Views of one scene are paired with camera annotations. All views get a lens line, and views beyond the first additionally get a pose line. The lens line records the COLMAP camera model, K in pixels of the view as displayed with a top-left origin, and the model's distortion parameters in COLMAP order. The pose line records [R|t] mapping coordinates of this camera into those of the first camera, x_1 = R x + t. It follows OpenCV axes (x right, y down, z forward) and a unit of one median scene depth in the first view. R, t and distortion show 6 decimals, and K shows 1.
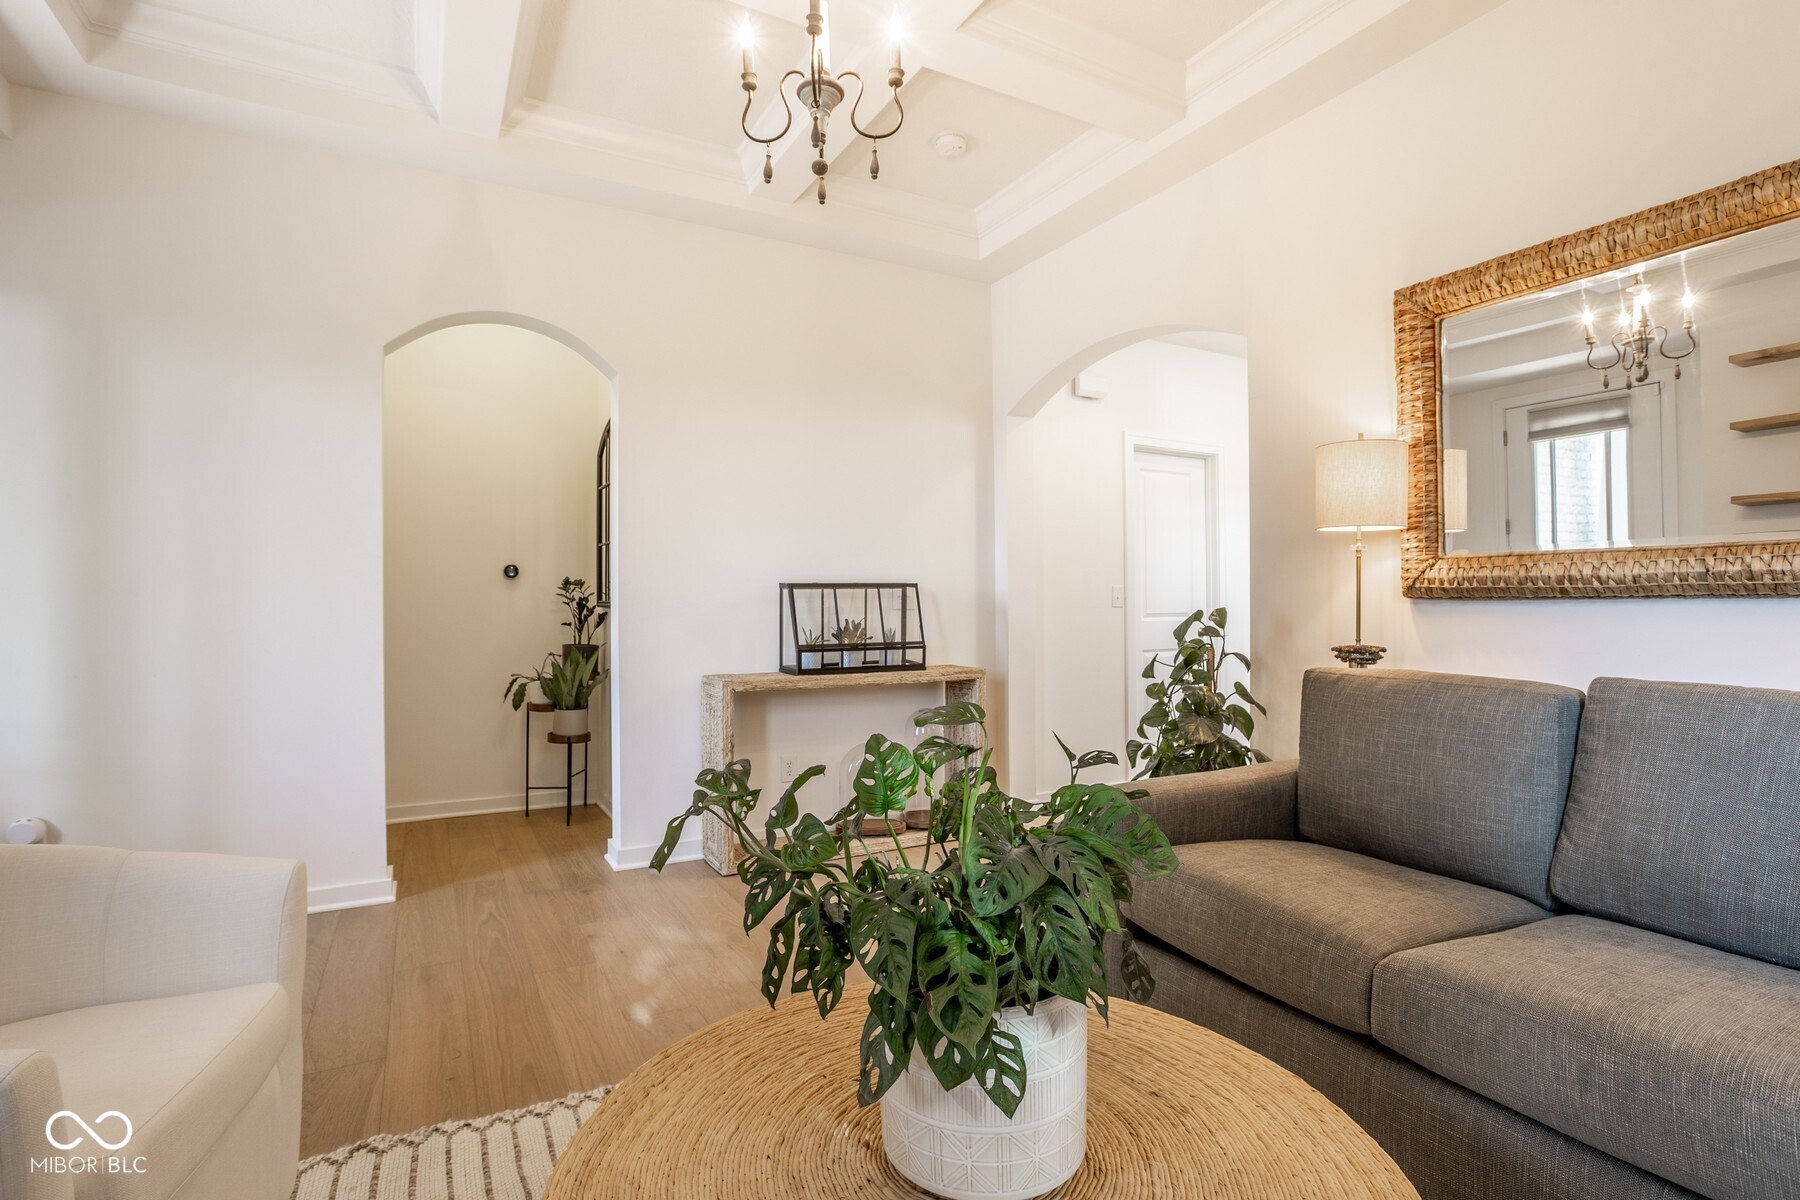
lens RADIAL K [[851.4, 0, 898.6], [0, 851.4, 597.8], [0, 0, 1]] dist [-0.038347, 0.022282]
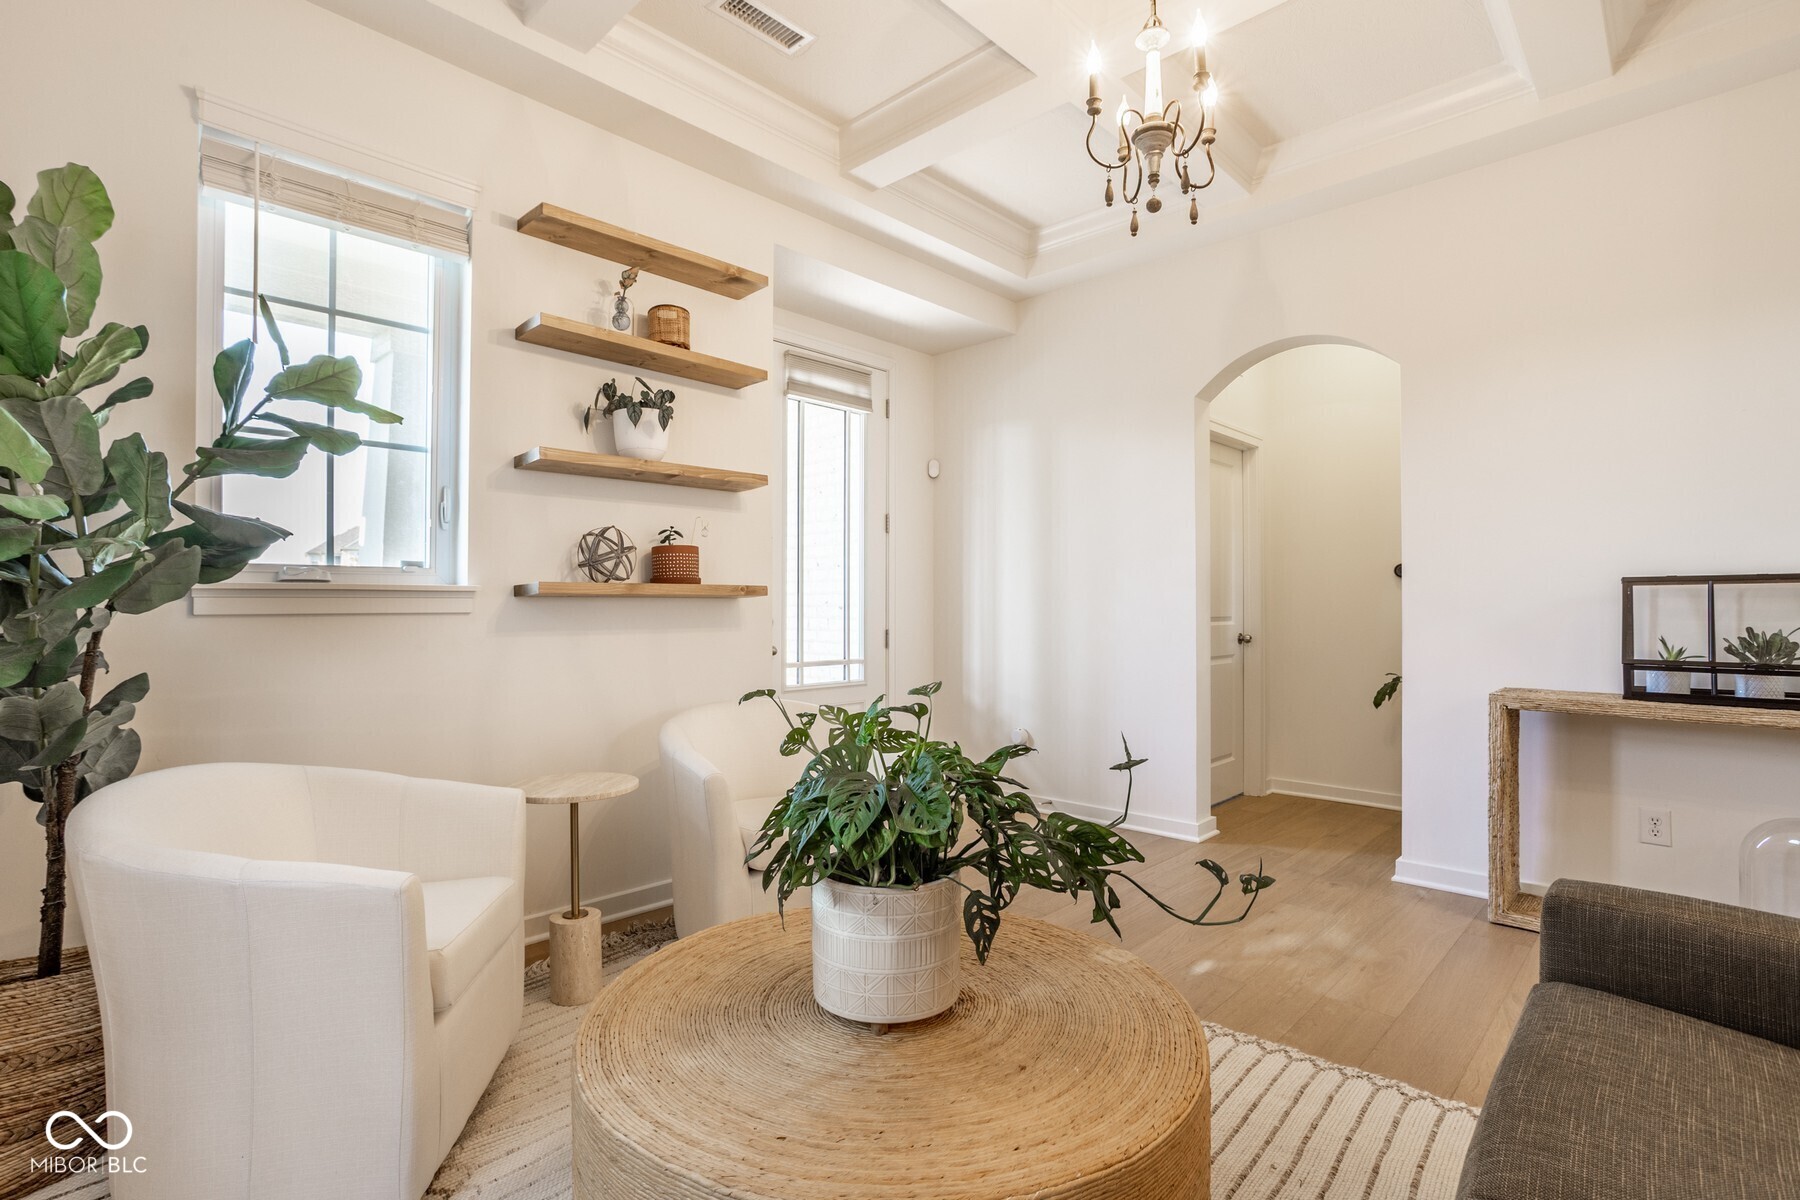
lens RADIAL K [[851.4, 0, 902.8], [0, 851.4, 603.7], [0, 0, 1]] dist [-0.038347, 0.022282]
pose [[0.307076, -0.004270, -0.951675, 0.384957], [0.013574, 0.999908, -0.000107, -0.003121], [0.951588, -0.012885, 0.307106, 0.155990]]
